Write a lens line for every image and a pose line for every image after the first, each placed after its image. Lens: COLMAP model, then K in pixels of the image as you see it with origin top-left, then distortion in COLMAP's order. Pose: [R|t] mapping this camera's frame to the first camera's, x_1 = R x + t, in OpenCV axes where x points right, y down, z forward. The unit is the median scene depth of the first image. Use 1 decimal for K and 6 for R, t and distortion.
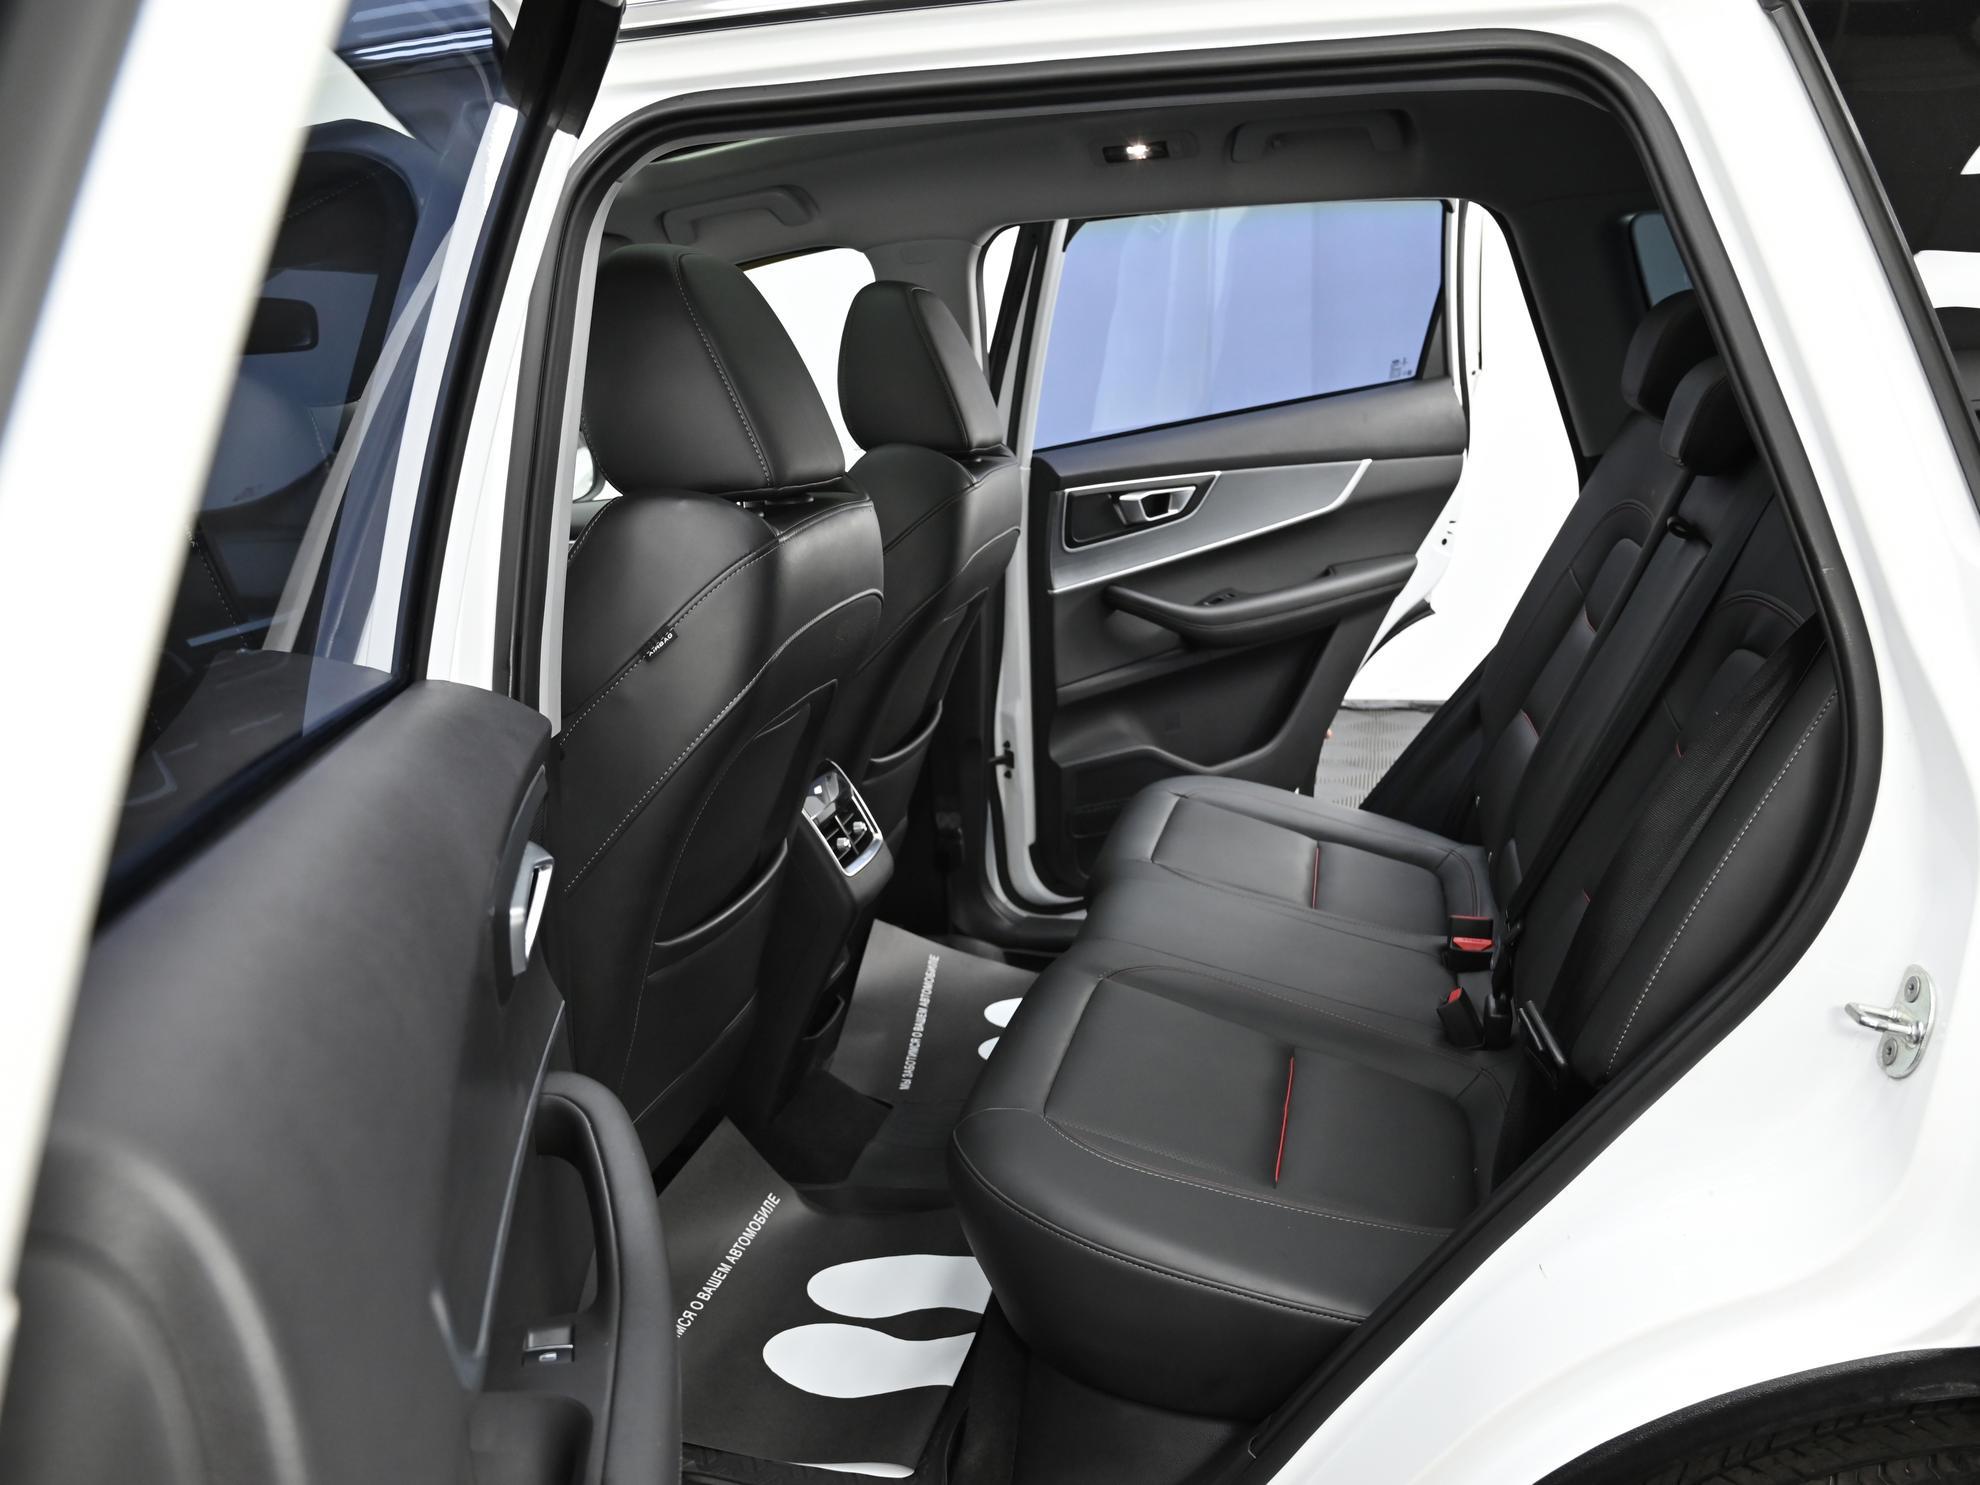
lens RADIAL K [[1425.5, 0, 990.2], [0, 1425.5, 798.8], [0, 0, 1]] dist [-0.006983, -0.000305]
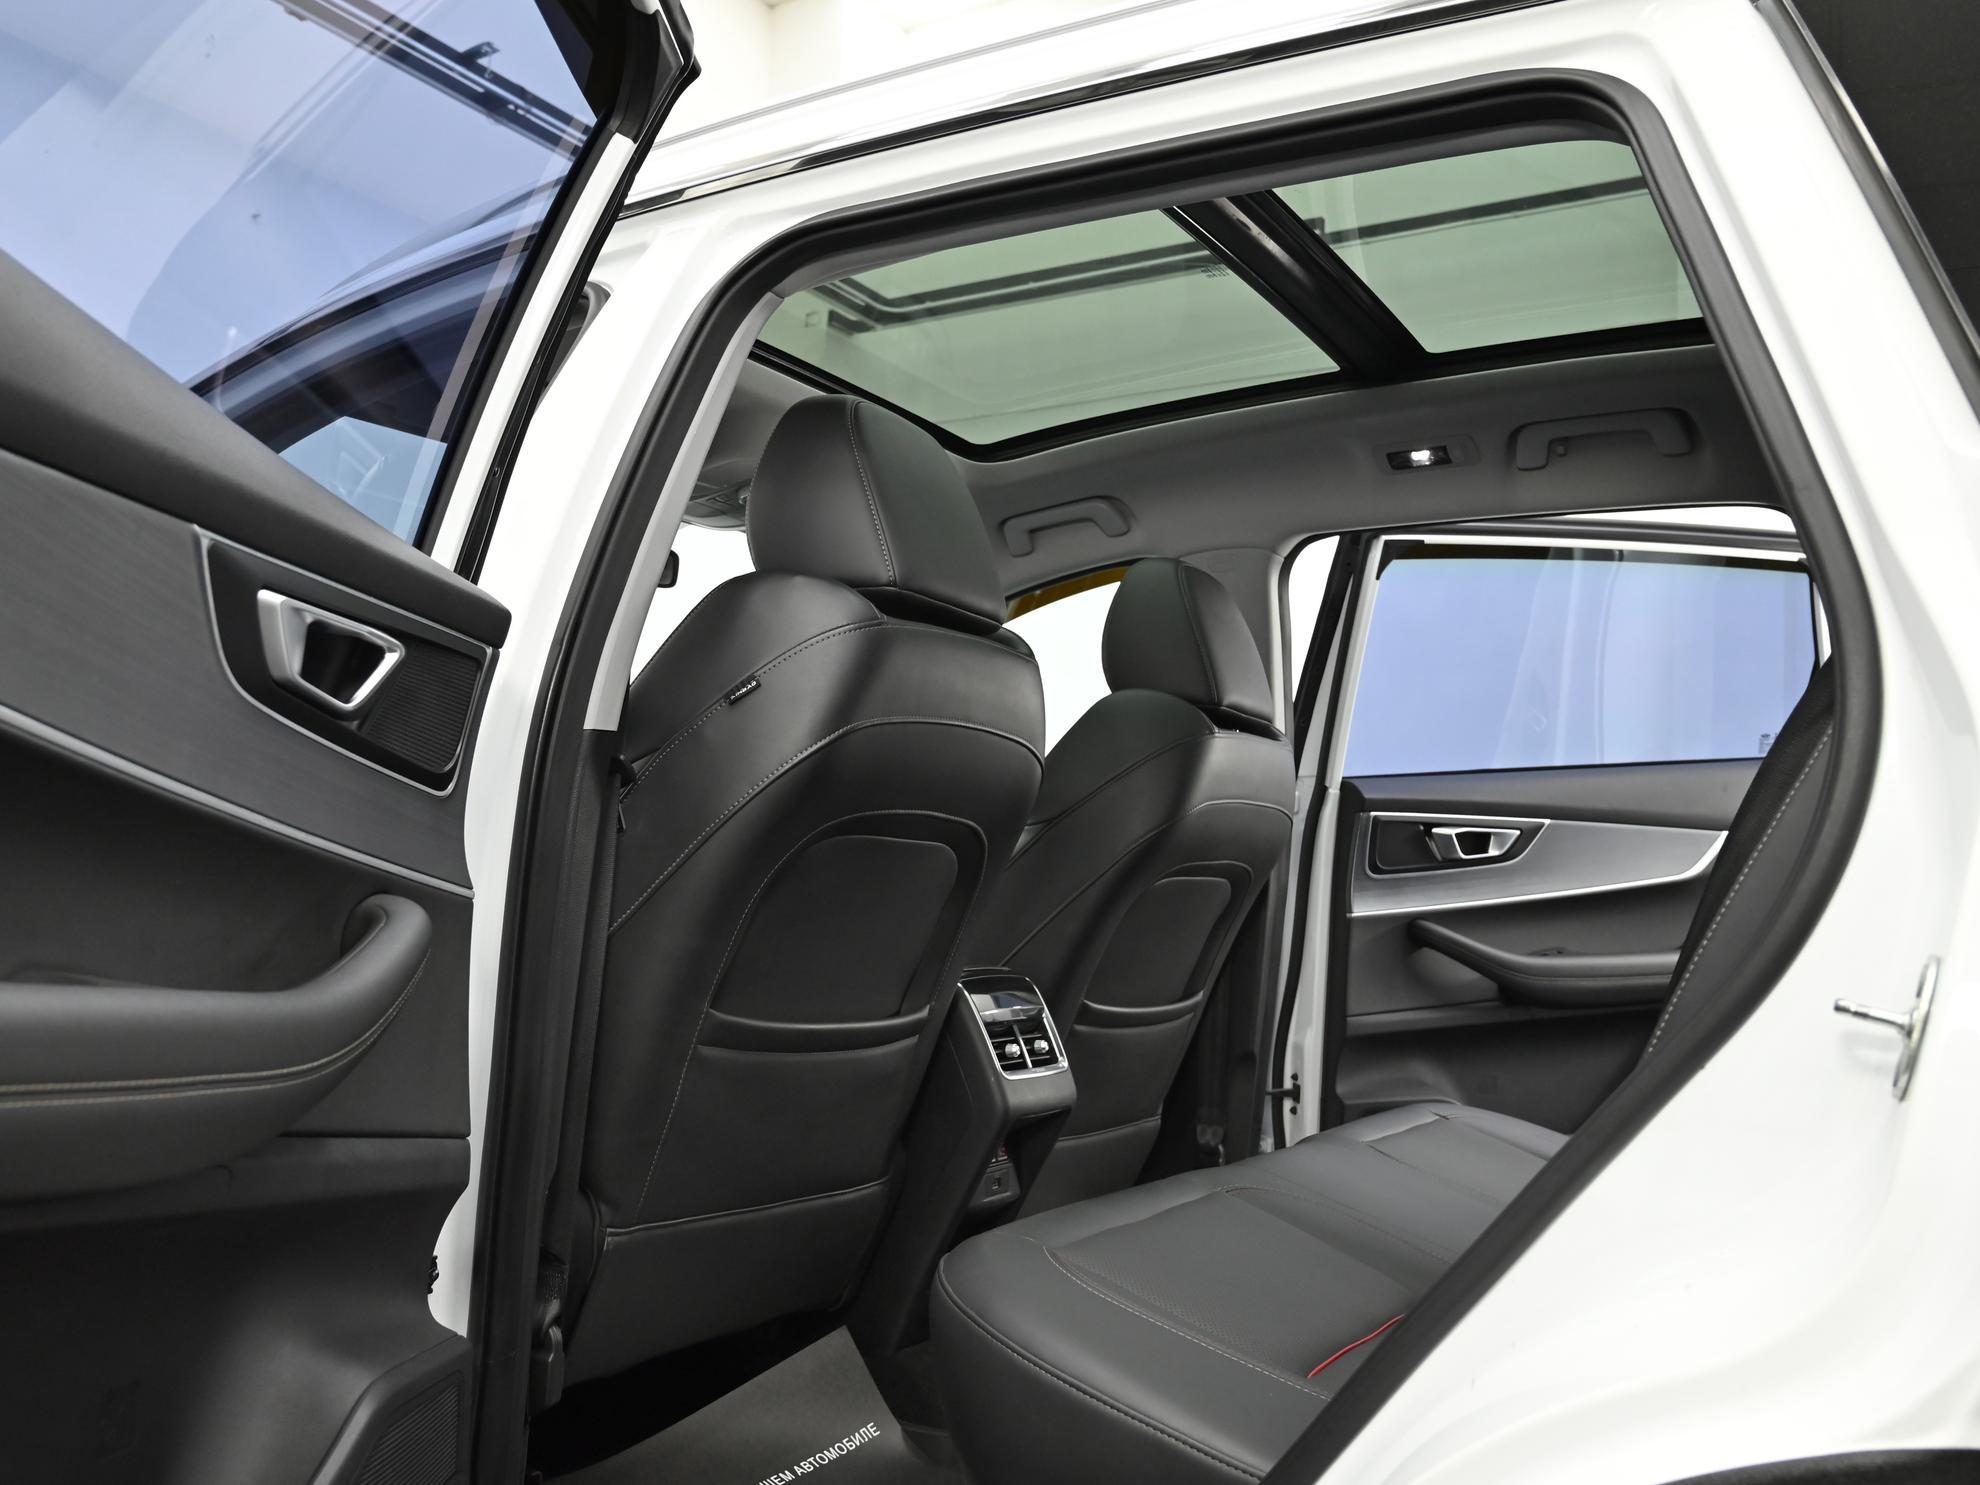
lens RADIAL K [[1404.2, 0, 990.0], [0, 1404.2, 742.5], [0, 0, 1]] dist [-0.001004, -0.001433]
pose [[0.954119, 0.079222, -0.288757, 0.077407], [-0.166096, 0.942423, -0.290260, 0.062717], [0.249137, 0.324904, 0.912342, 0.032697]]
